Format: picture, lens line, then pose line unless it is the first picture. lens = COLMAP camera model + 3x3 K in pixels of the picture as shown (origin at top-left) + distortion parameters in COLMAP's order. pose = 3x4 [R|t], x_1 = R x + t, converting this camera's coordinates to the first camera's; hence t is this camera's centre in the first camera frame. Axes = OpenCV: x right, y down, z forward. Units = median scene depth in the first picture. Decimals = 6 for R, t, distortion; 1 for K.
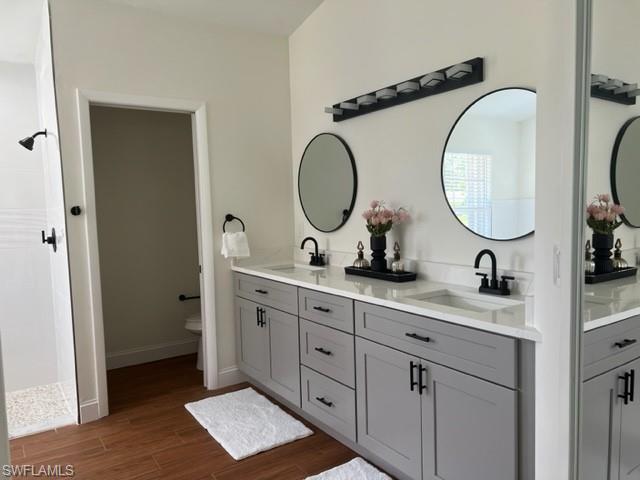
lens RADIAL K [[485.1, 0, 320.6], [0, 485.1, 240.0], [0, 0, 1]] dist [0.045326, -0.054433]
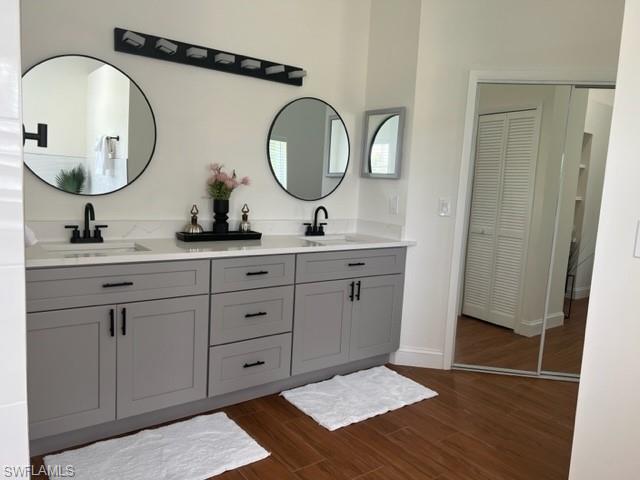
lens RADIAL K [[485.1, 0, 320.6], [0, 485.1, 240.8], [0, 0, 1]] dist [0.045326, -0.054433]
pose [[-0.058900, -0.093962, 0.993832, -0.955553], [0.025381, 0.995098, 0.095586, -0.014550], [-0.997941, 0.030855, -0.056227, 0.891317]]
